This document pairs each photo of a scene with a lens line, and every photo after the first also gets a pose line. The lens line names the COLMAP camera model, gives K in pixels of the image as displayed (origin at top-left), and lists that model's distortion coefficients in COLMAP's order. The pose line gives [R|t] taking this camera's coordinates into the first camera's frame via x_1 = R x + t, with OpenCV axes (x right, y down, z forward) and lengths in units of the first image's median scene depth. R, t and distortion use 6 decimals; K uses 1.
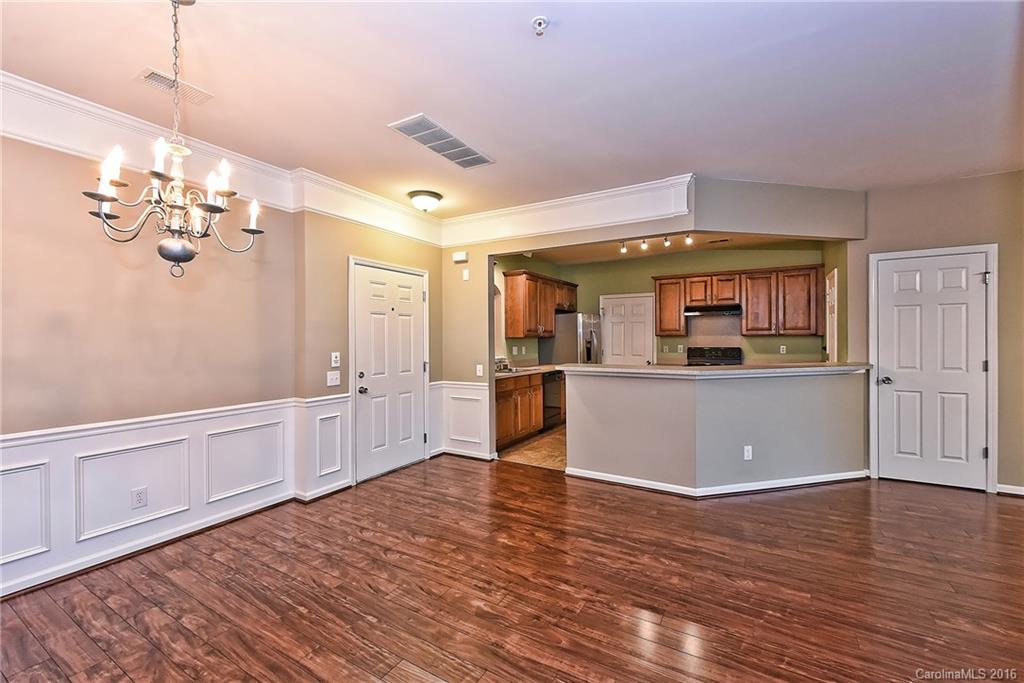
lens RADIAL K [[416.2, 0, 516.0], [0, 416.2, 338.9], [0, 0, 1]] dist [0.002656, -0.002767]
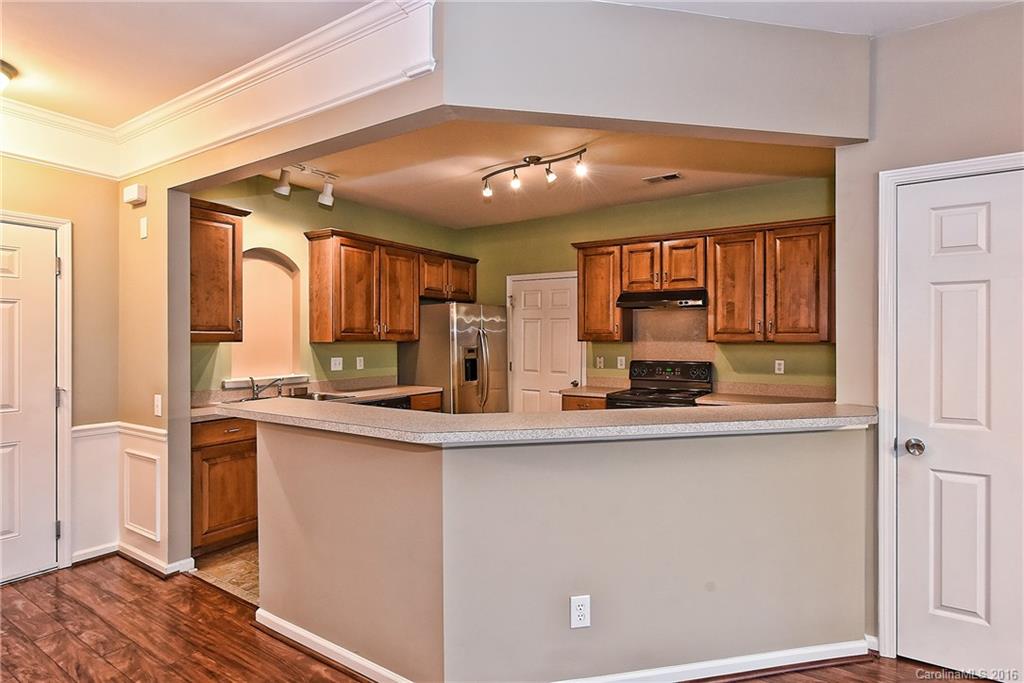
lens RADIAL K [[525.2, 0, 513.3], [0, 525.2, 339.0], [0, 0, 1]] dist [0.002447, -0.001537]
pose [[0.999414, 0.007246, -0.033468, 0.395329], [-0.007351, 0.999968, -0.003017, -0.010918], [0.033445, 0.003261, 0.999435, 0.343912]]
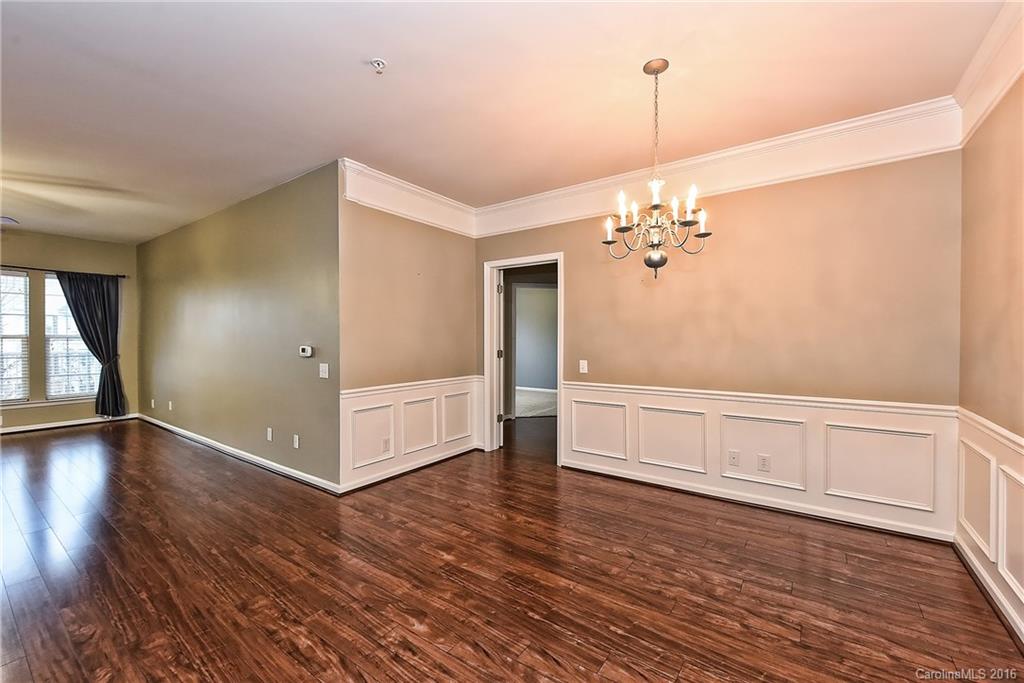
lens RADIAL K [[416.2, 0, 522.1], [0, 416.2, 340.6], [0, 0, 1]] dist [0.002656, -0.002767]
pose [[-0.997279, 0.005222, 0.073531, -0.170726], [0.005952, 0.999935, 0.009710, 0.012477], [-0.073475, 0.010122, -0.997246, 0.849602]]
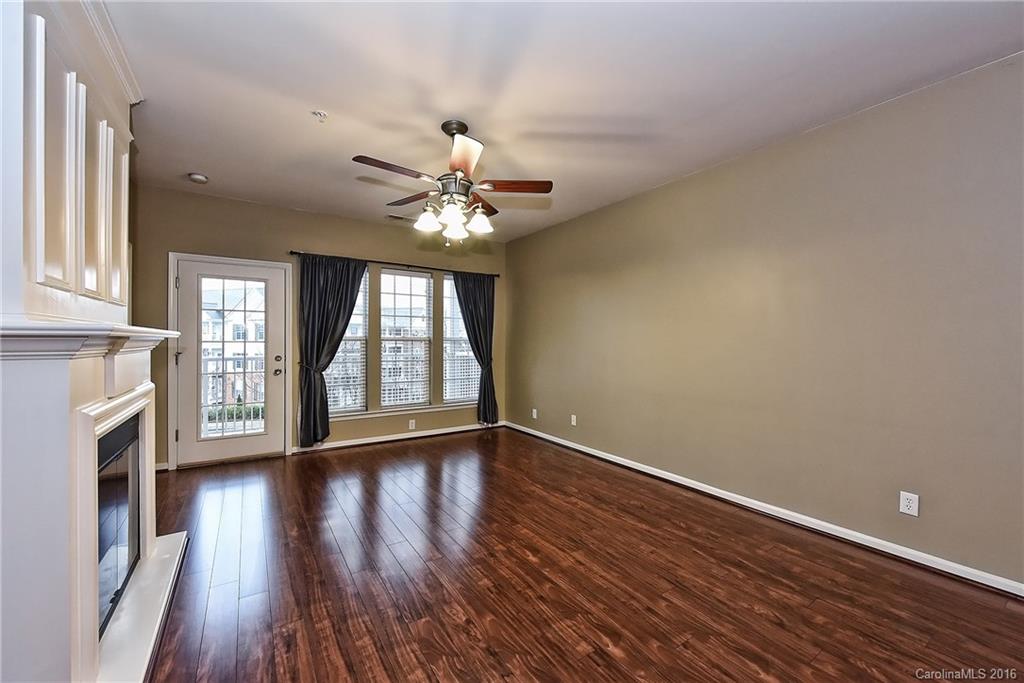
lens RADIAL K [[395.4, 0, 512.7], [0, 395.4, 343.0], [0, 0, 1]] dist [-0.001905, 0.000276]
pose [[-0.901497, 0.001842, 0.432782, 0.656006], [0.003577, 0.999989, 0.003193, 0.012060], [-0.432771, 0.004427, -0.901493, 0.668230]]
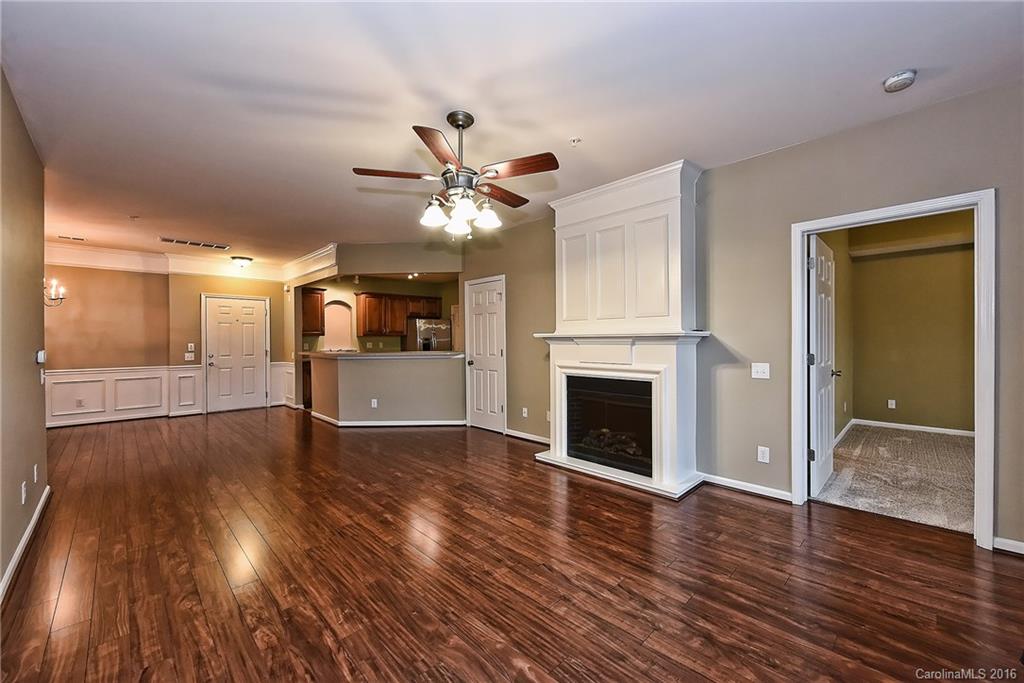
lens RADIAL K [[395.4, 0, 511.0], [0, 395.4, 340.2], [0, 0, 1]] dist [-0.001905, 0.000276]
pose [[0.967487, 0.000200, -0.252922, 1.184508], [0.000434, 0.999997, 0.002451, 0.010514], [0.252922, -0.002481, 0.967484, -0.326068]]
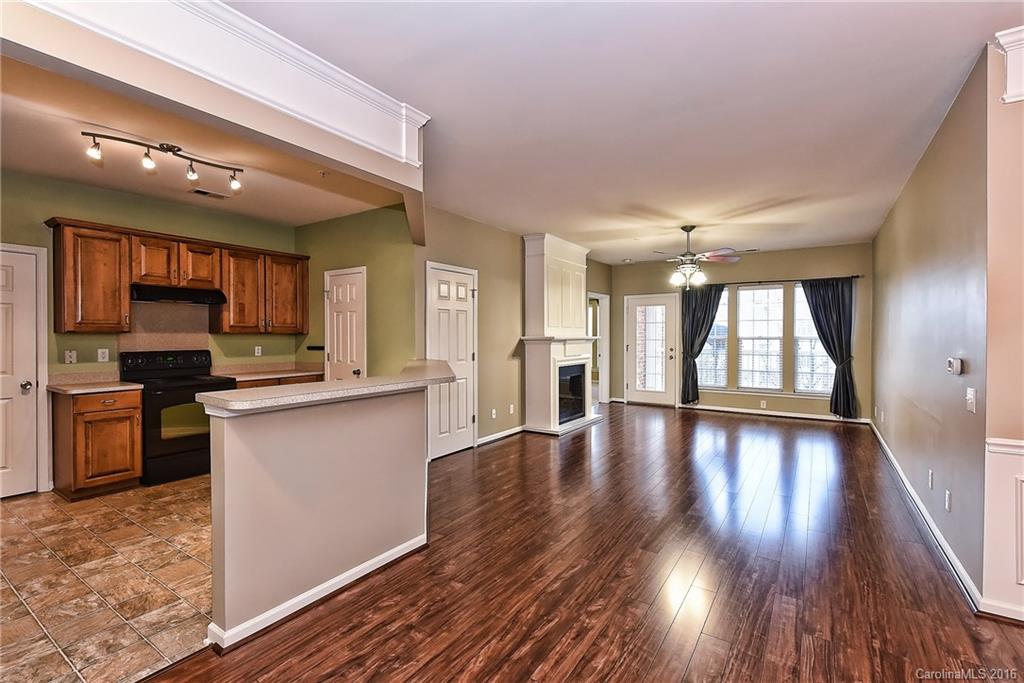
lens RADIAL K [[454.5, 0, 510.3], [0, 454.5, 345.0], [0, 0, 1]] dist [-0.003734, -0.000946]
pose [[0.062960, -0.014954, 0.997904, -0.289784], [0.002448, 0.999887, 0.014829, 0.002400], [-0.998013, 0.001510, 0.062990, 0.602106]]
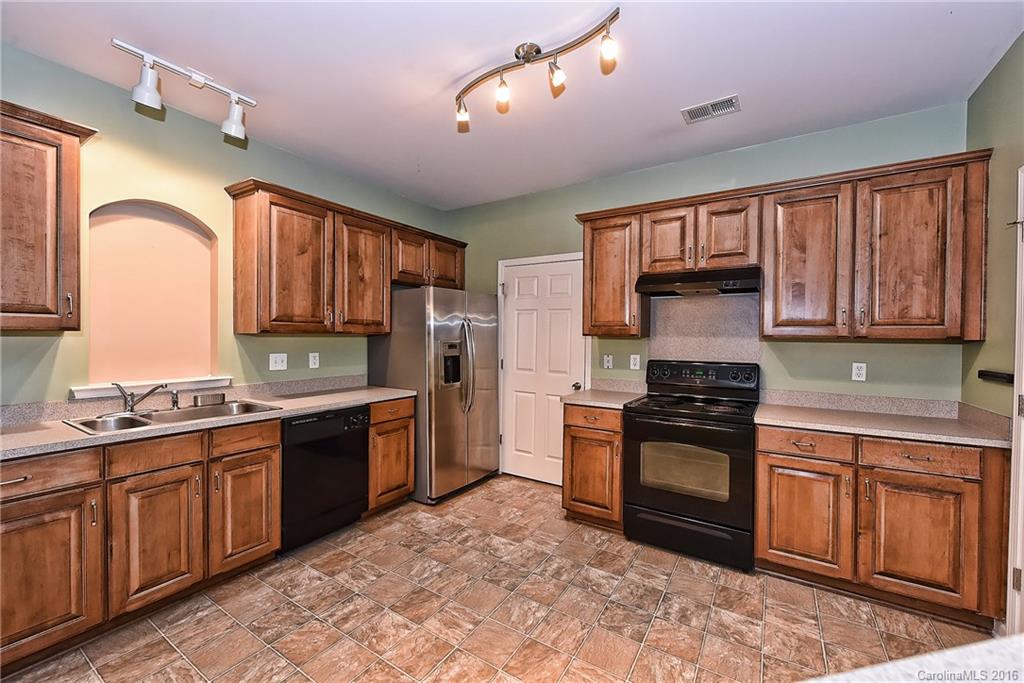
lens RADIAL K [[416.2, 0, 514.4], [0, 416.2, 340.2], [0, 0, 1]] dist [0.002656, -0.002767]
pose [[0.999457, 0.015761, -0.028922, 0.398053], [-0.015560, 0.999853, 0.007163, -0.005972], [0.029030, -0.006709, 0.999556, 0.749029]]
